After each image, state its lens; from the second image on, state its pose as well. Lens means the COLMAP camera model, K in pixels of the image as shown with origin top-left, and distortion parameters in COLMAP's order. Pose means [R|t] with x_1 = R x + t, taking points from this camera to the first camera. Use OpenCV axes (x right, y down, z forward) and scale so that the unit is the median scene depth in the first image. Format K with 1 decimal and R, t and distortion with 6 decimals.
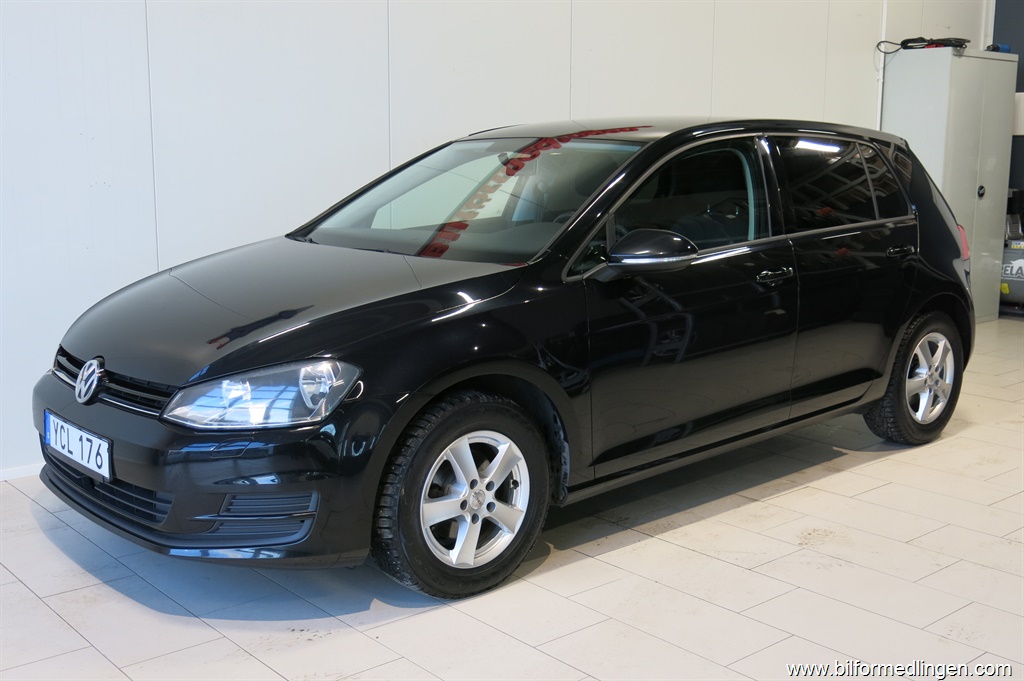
lens RADIAL K [[1125.3, 0, 512.0], [0, 1125.3, 340.5], [0, 0, 1]] dist [-0.001538, 0.003775]
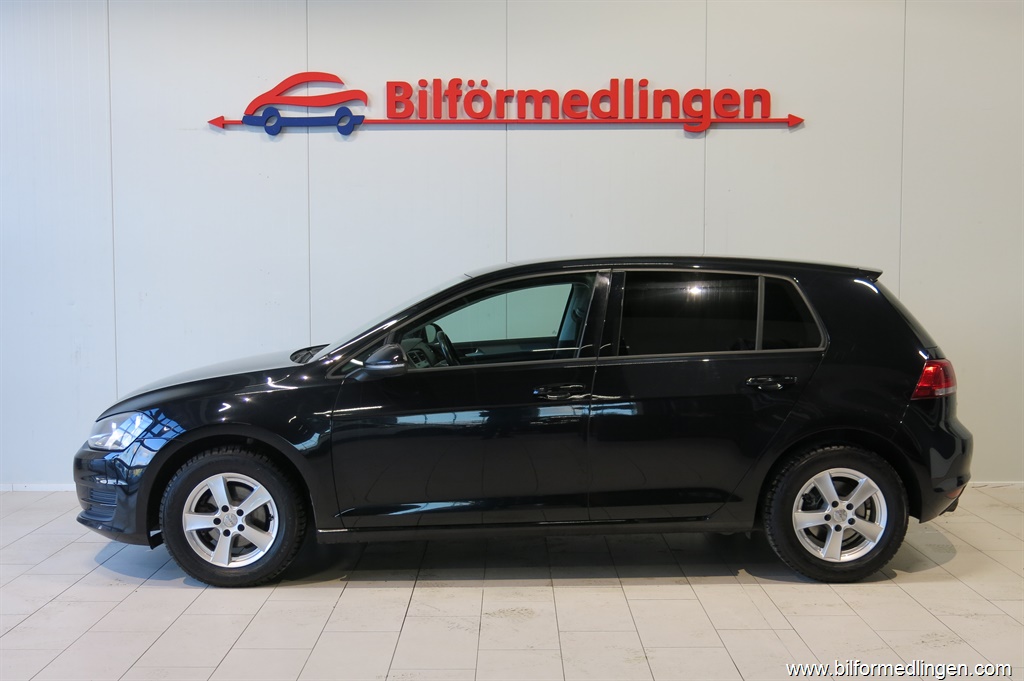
lens RADIAL K [[1125.3, 0, 512.0], [0, 1125.3, 340.5], [0, 0, 1]] dist [-0.001538, 0.003775]
pose [[0.759539, 0.038087, -0.649346, 0.943978], [-0.106141, 0.992161, -0.065958, -0.026877], [0.641743, 0.119020, 0.757628, 0.075692]]
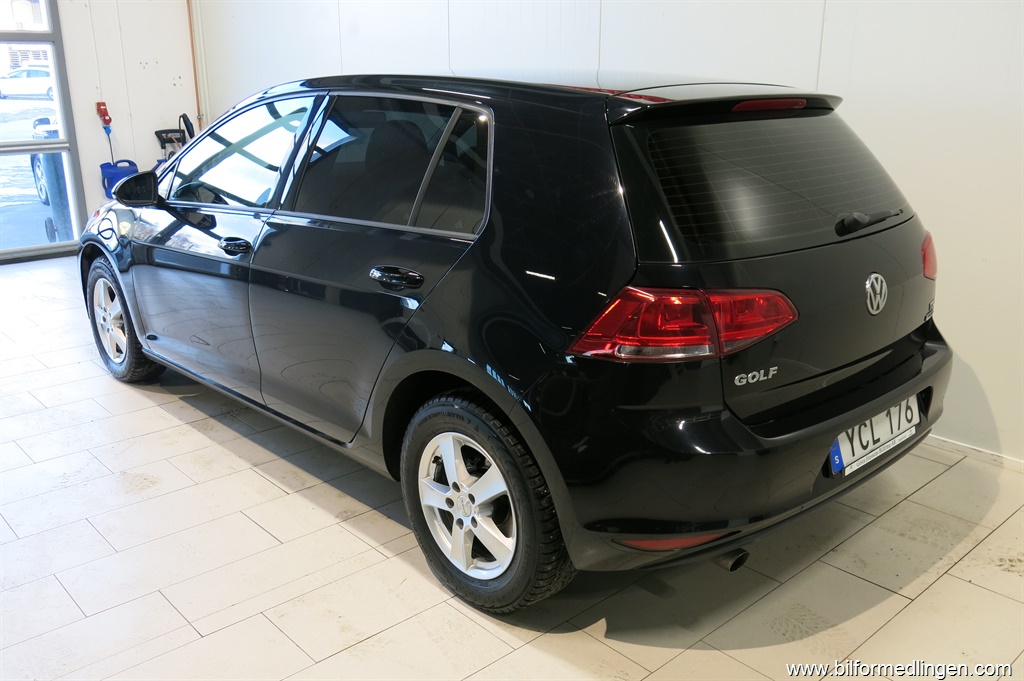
lens RADIAL K [[870.6, 0, 512.0], [0, 870.6, 340.5], [0, 0, 1]] dist [0.003019, 0.000792]
pose [[0.026016, 0.288882, -0.957011, 0.961905], [-0.160400, 0.946137, 0.281240, -0.226948], [0.986709, 0.146188, 0.070952, 1.182650]]
